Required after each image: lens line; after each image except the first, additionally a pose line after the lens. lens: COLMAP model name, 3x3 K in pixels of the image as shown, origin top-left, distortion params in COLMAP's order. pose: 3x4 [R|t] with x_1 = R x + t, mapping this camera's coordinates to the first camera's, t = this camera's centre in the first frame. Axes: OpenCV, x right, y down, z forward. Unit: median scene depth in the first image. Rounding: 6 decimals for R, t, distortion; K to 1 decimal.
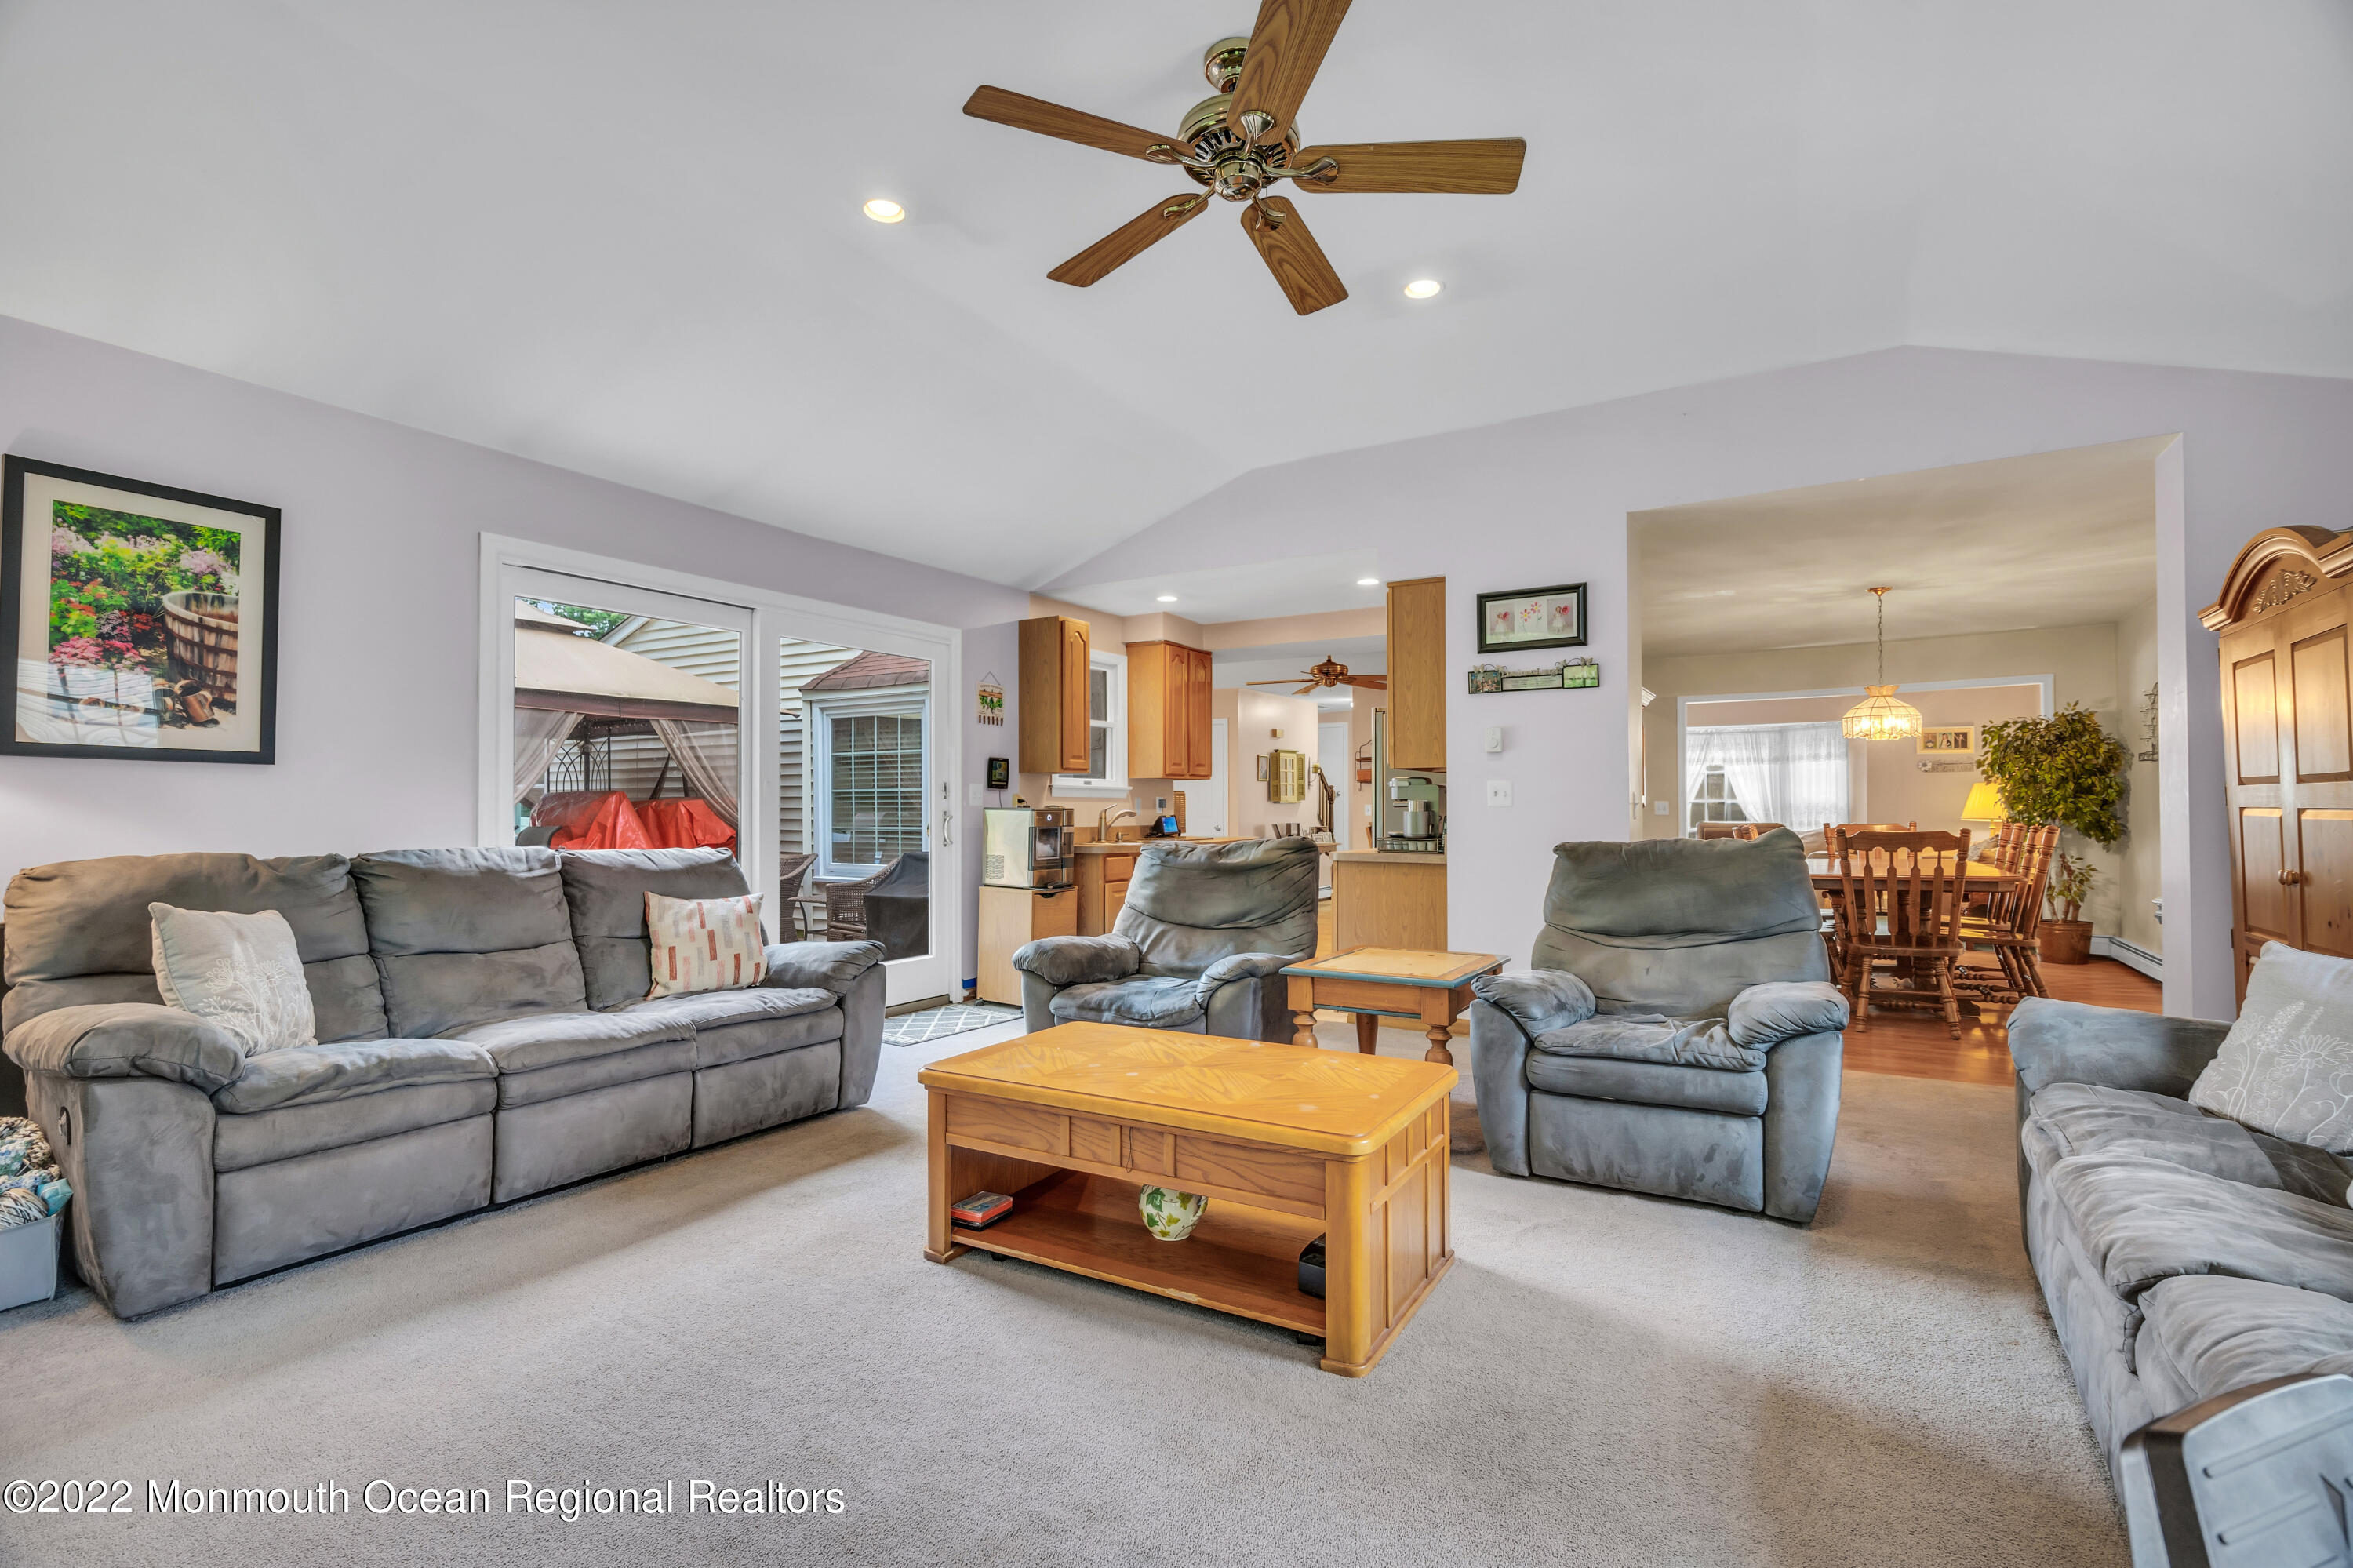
lens RADIAL K [[1087.1, 0, 1172.8], [0, 1087.1, 794.7], [0, 0, 1]] dist [-0.002094, 0.000266]
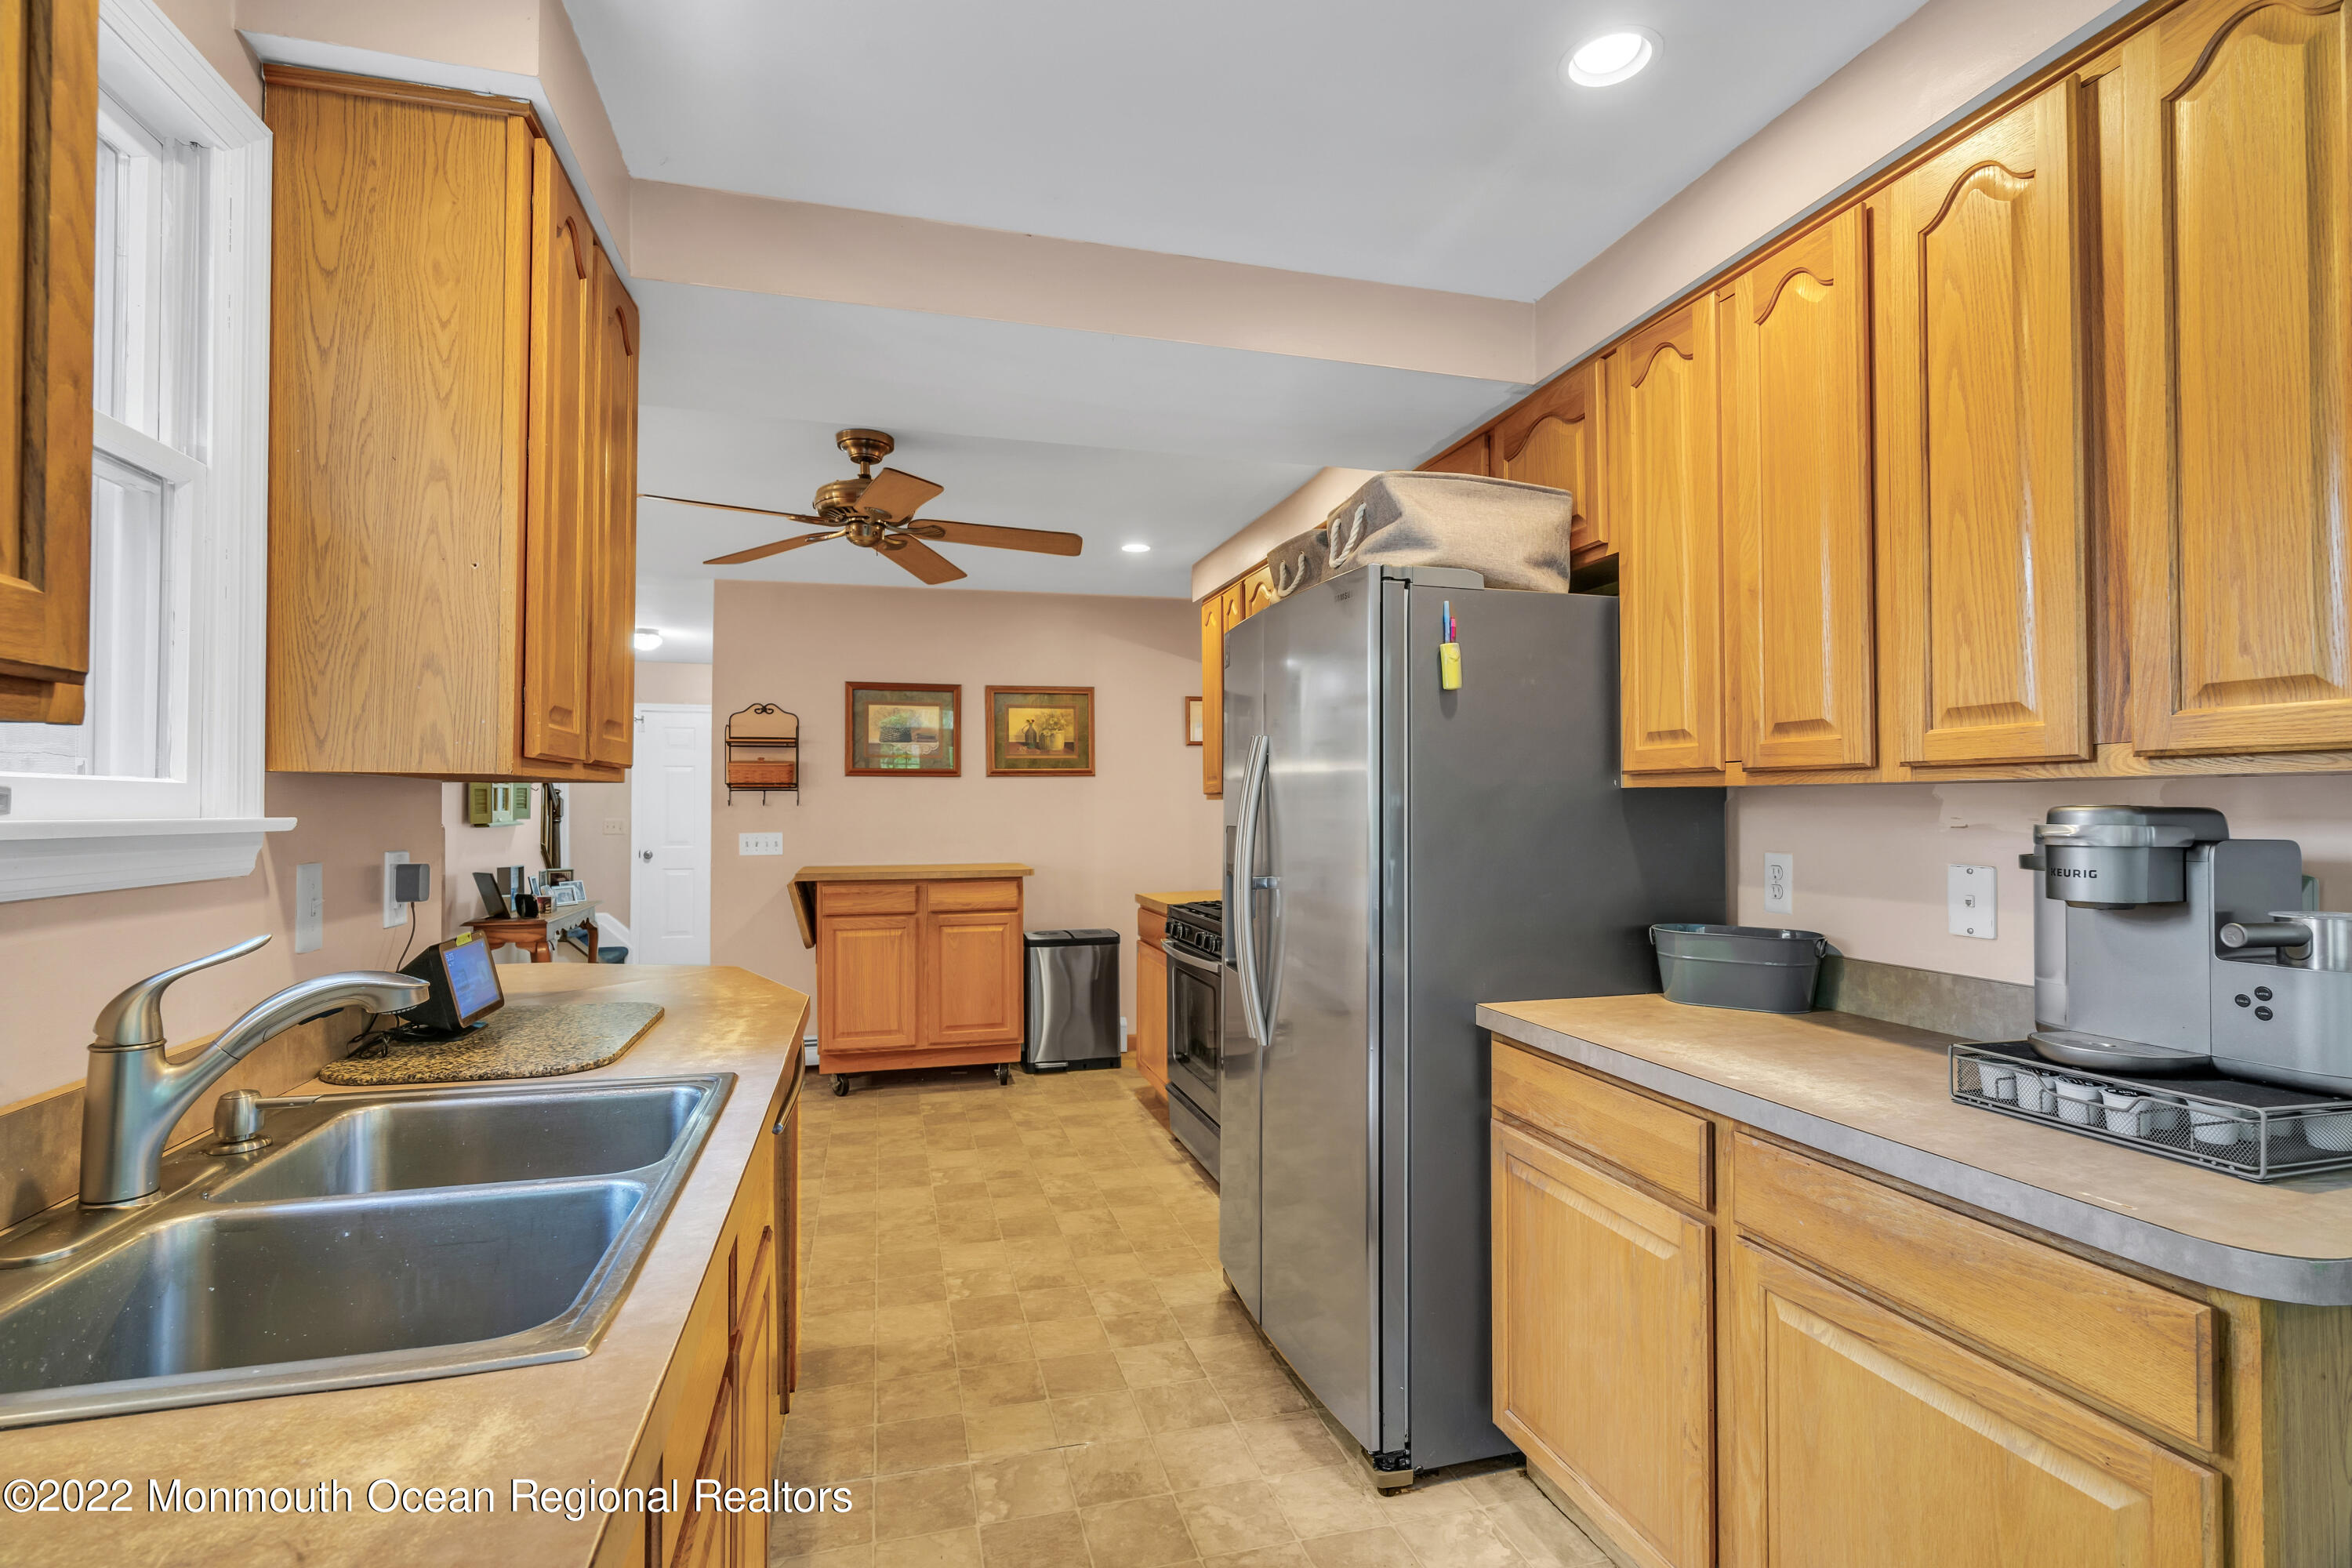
lens RADIAL K [[1086.6, 0, 1172.3], [0, 1086.6, 794.7], [0, 0, 1]] dist [-0.002094, 0.000266]
pose [[0.684307, 0.019094, 0.728944, -0.053955], [-0.018247, 0.999792, -0.009059, -0.009161], [-0.728966, -0.007102, 0.684513, 0.570842]]
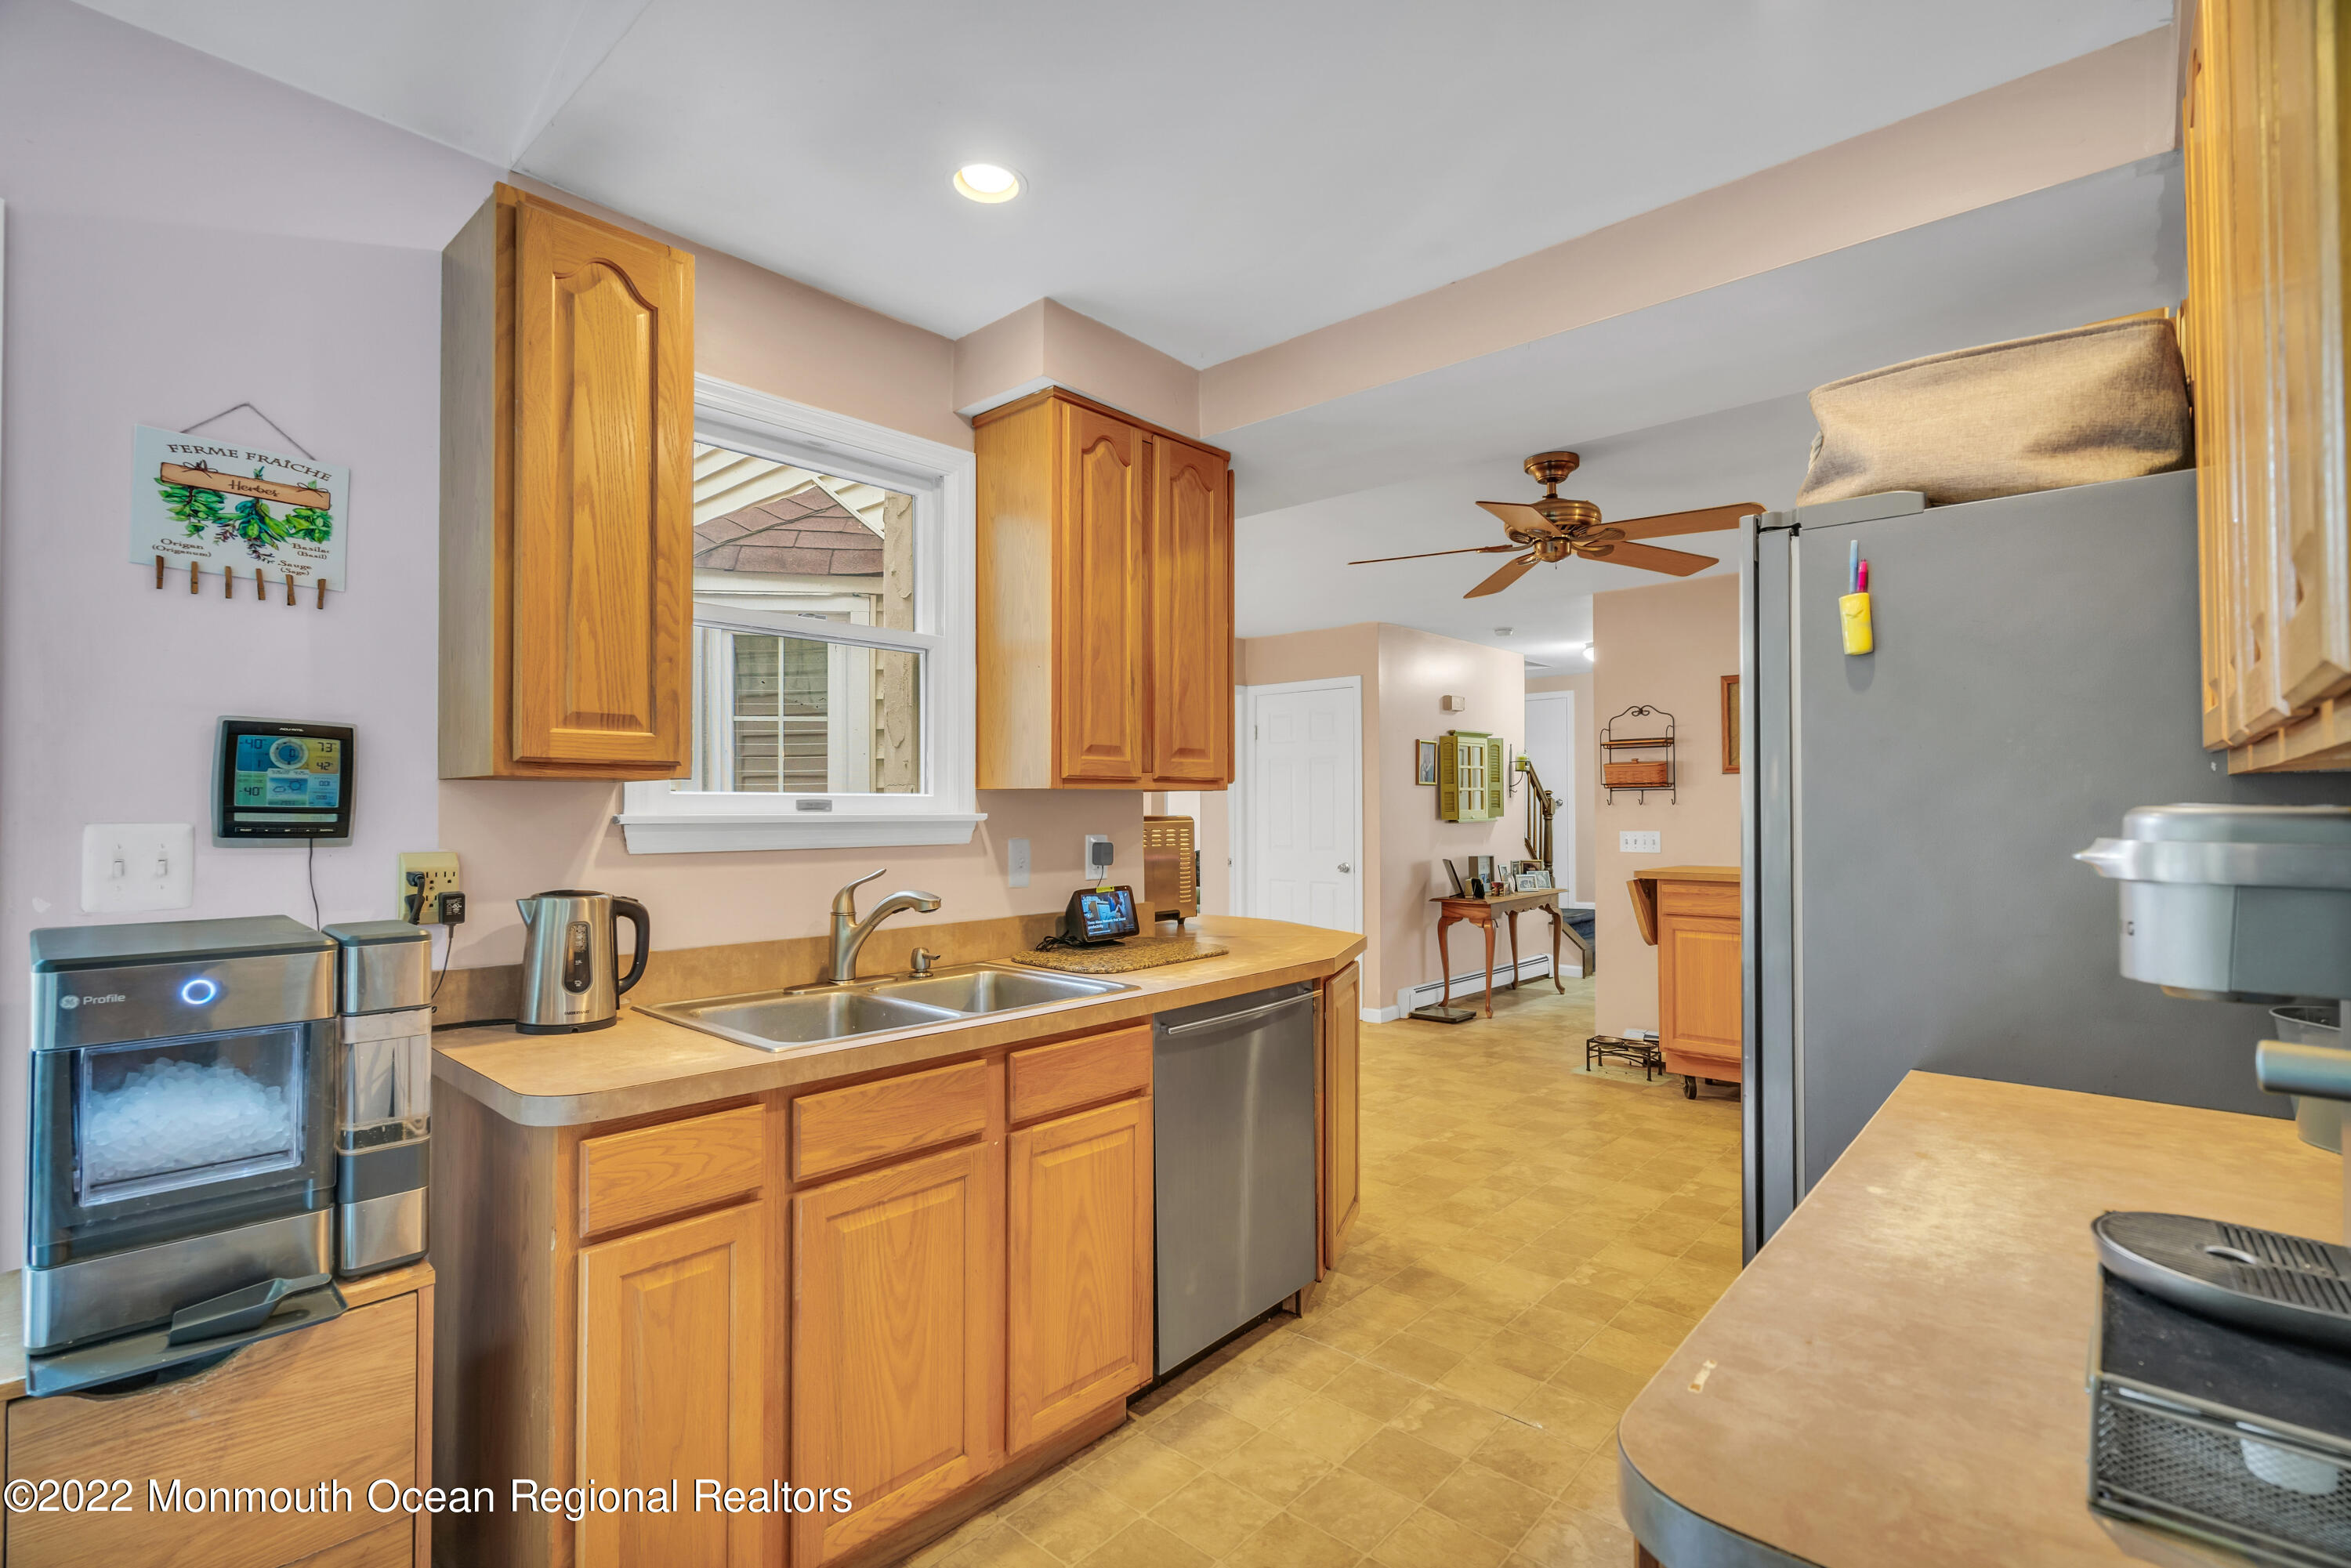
lens RADIAL K [[1086.1, 0, 1171.8], [0, 1086.1, 794.6], [0, 0, 1]] dist [-0.002094, 0.000266]
pose [[0.982915, 0.005640, -0.183975, 0.068159], [-0.004799, 0.999976, 0.005020, -0.011749], [0.183999, -0.004051, 0.982918, 0.495371]]
